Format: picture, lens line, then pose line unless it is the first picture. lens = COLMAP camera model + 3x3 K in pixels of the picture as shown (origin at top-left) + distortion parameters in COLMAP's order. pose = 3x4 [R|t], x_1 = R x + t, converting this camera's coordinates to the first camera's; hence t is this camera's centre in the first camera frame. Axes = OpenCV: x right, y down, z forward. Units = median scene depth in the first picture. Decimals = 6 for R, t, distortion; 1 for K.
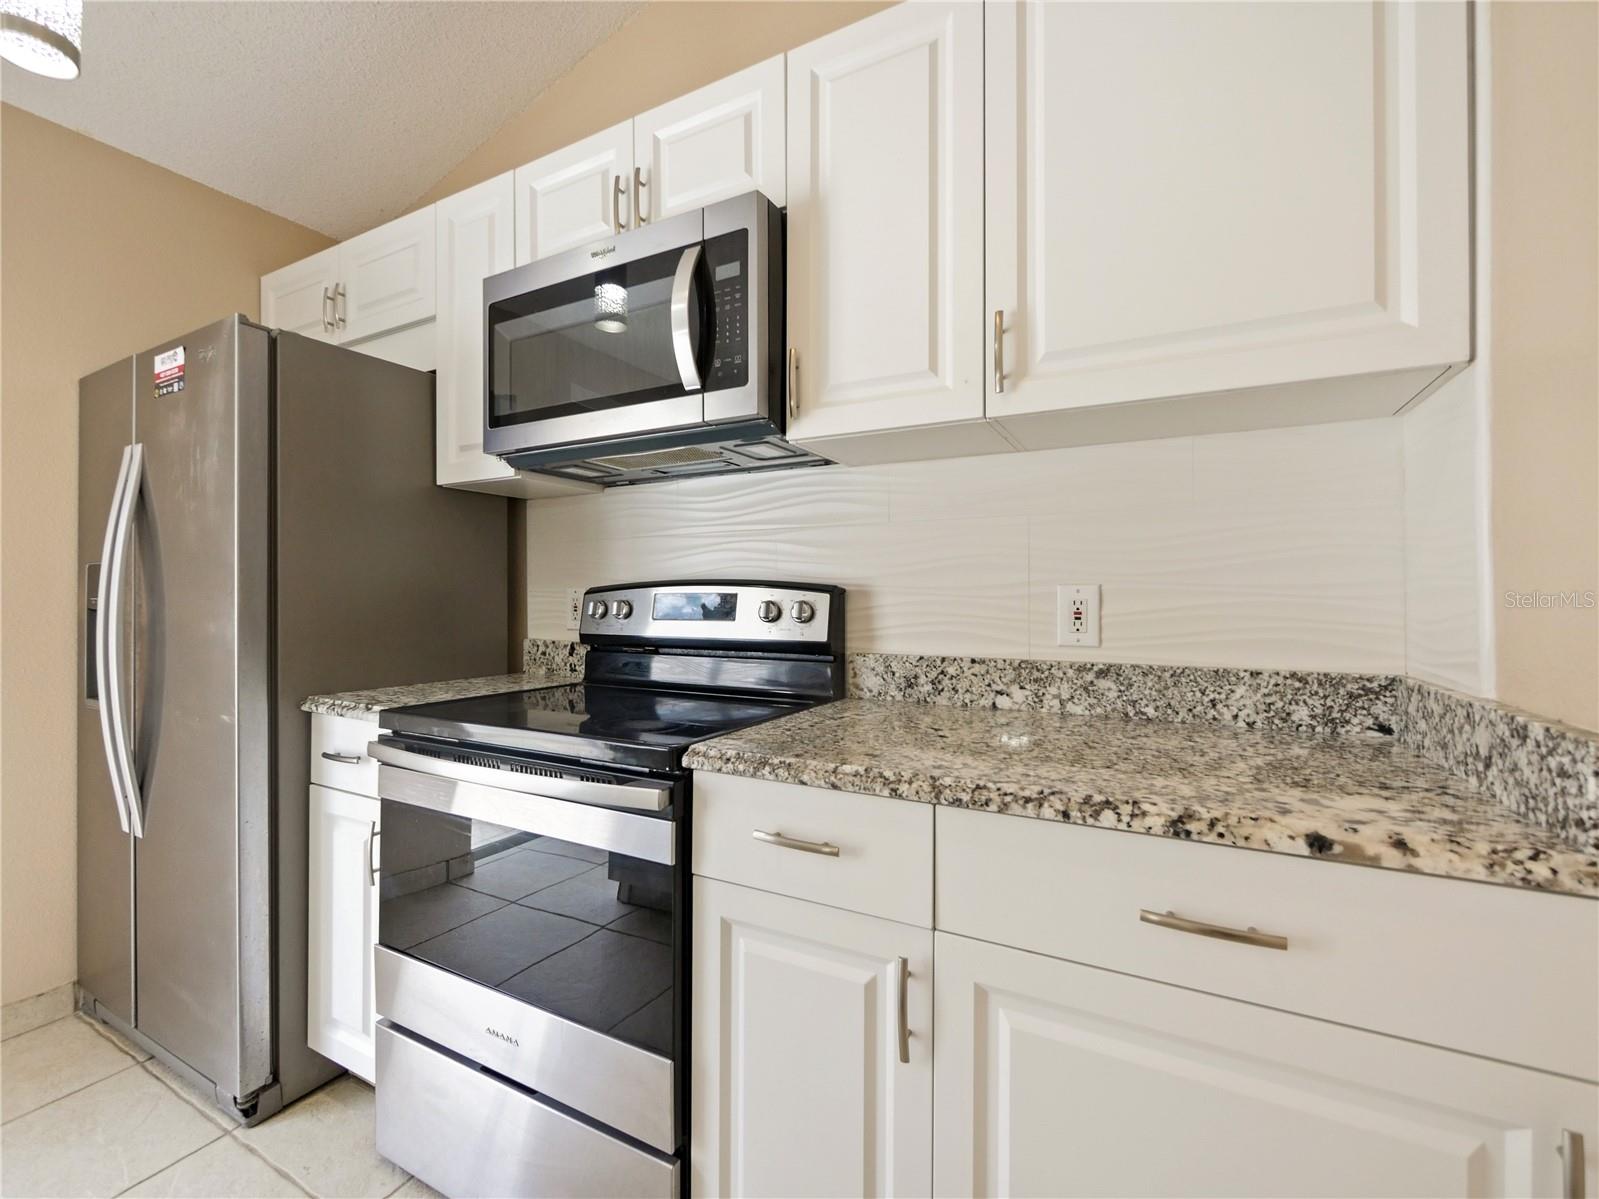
lens RADIAL K [[693.5, 0, 801.4], [0, 693.5, 595.5], [0, 0, 1]] dist [-0.004873, -0.000251]
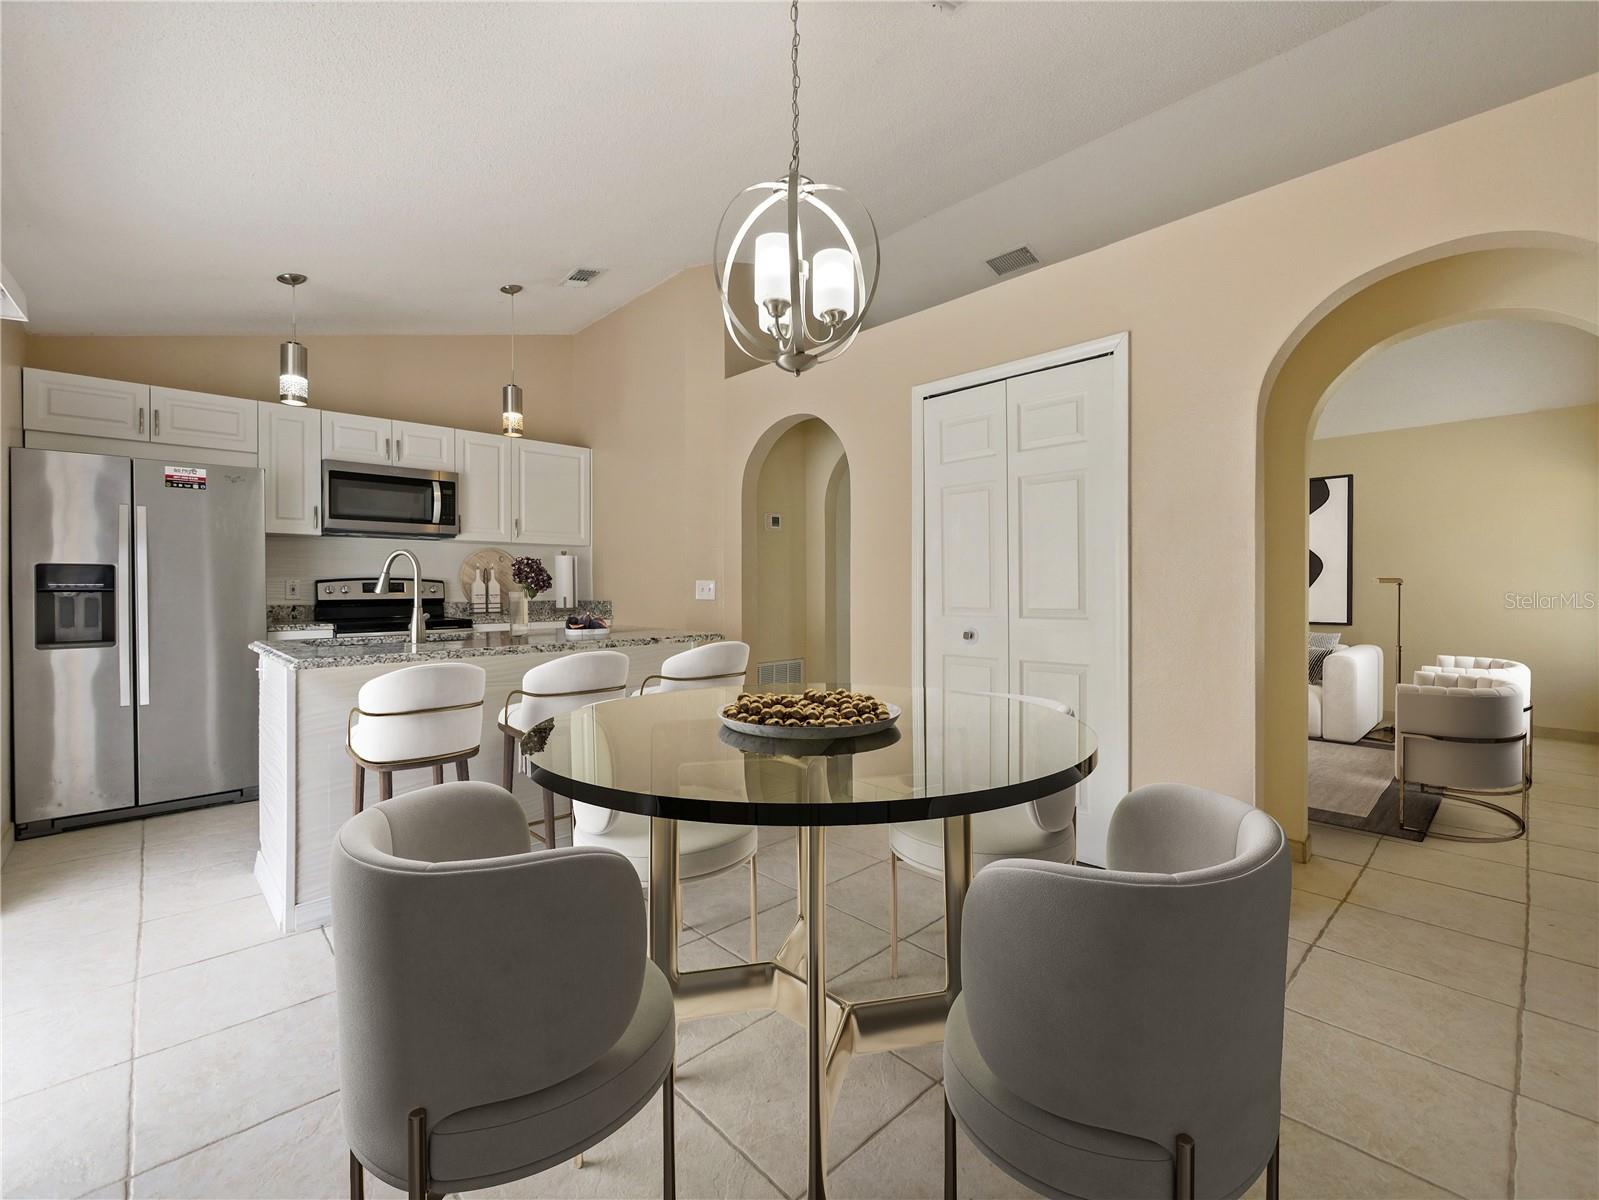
lens RADIAL K [[693.5, 0, 787.3], [0, 693.5, 587.4], [0, 0, 1]] dist [-0.004873, -0.000251]
pose [[0.318005, -0.001492, 0.948088, -2.815241], [0.002573, 0.999996, 0.000711, 0.020292], [-0.948086, 0.002213, 0.318007, -1.707800]]
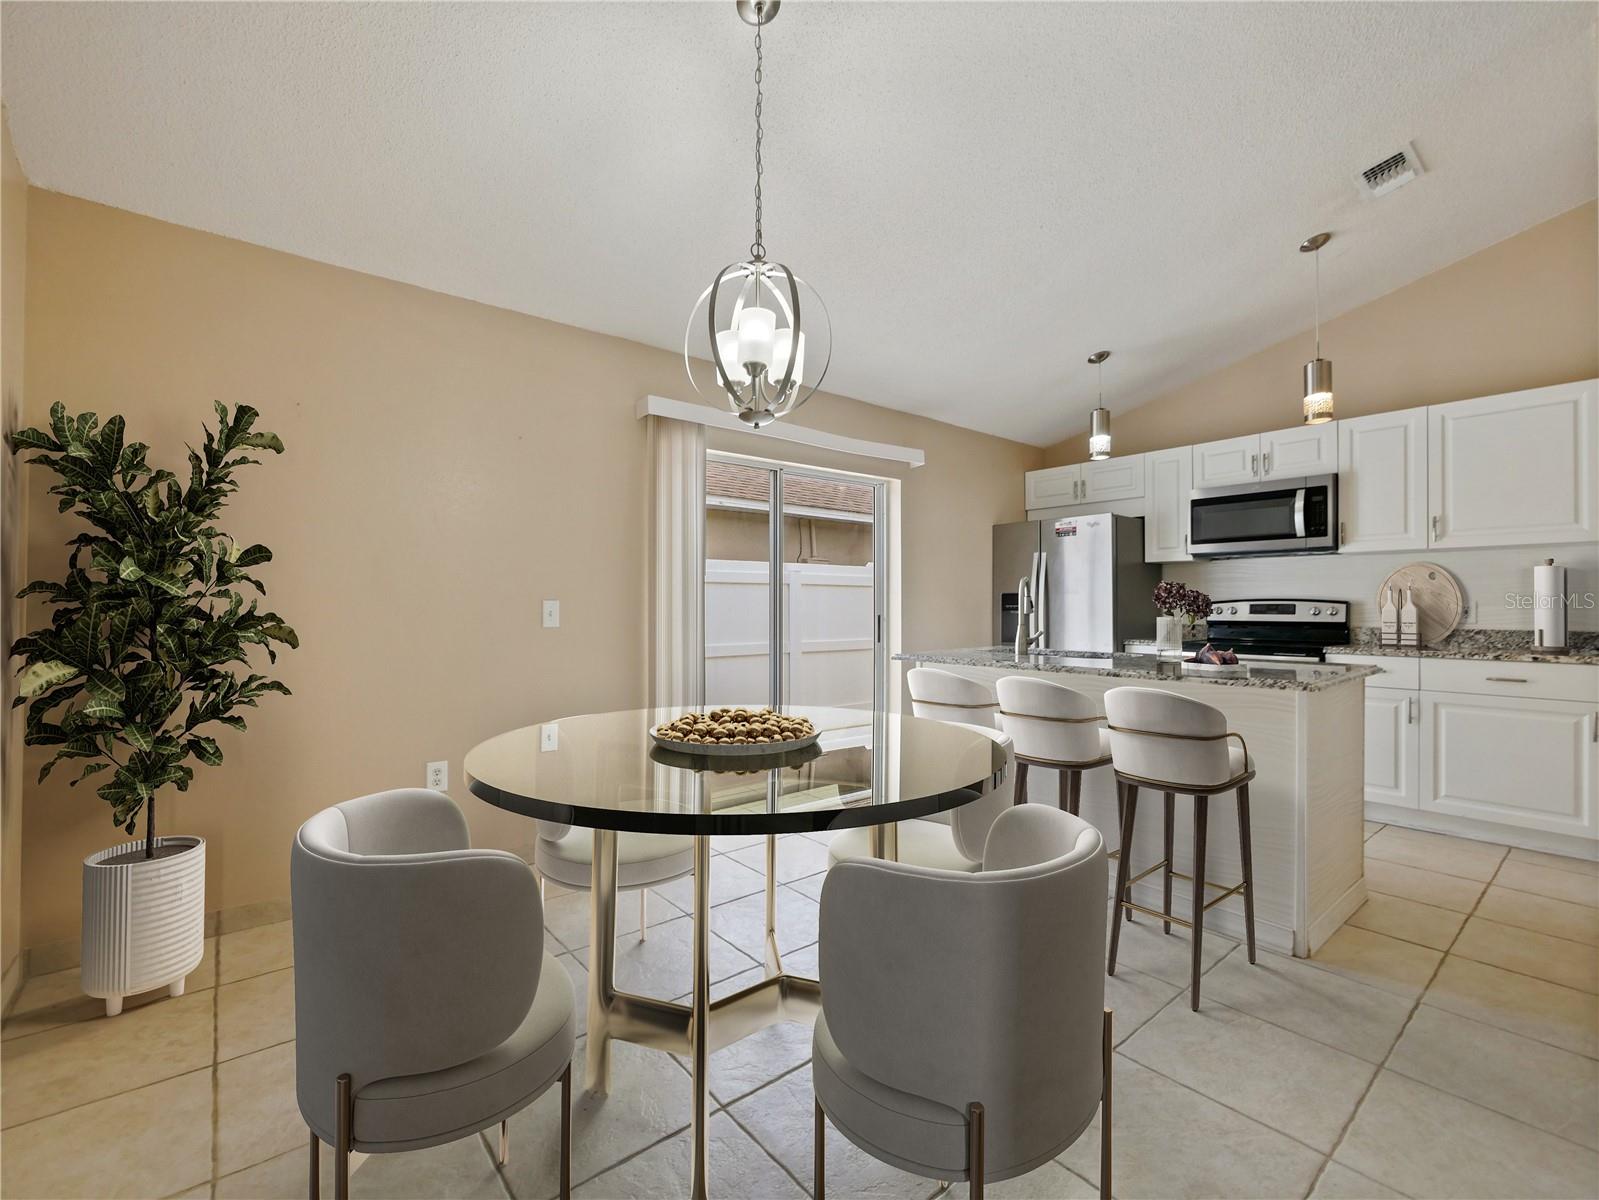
lens RADIAL K [[693.5, 0, 787.0], [0, 693.5, 600.8], [0, 0, 1]] dist [-0.004873, -0.000251]
pose [[0.923042, -0.001311, -0.384697, -1.057401], [-0.001737, 0.999970, -0.007575, 0.009696], [0.384696, 0.007660, 0.923012, -2.620180]]
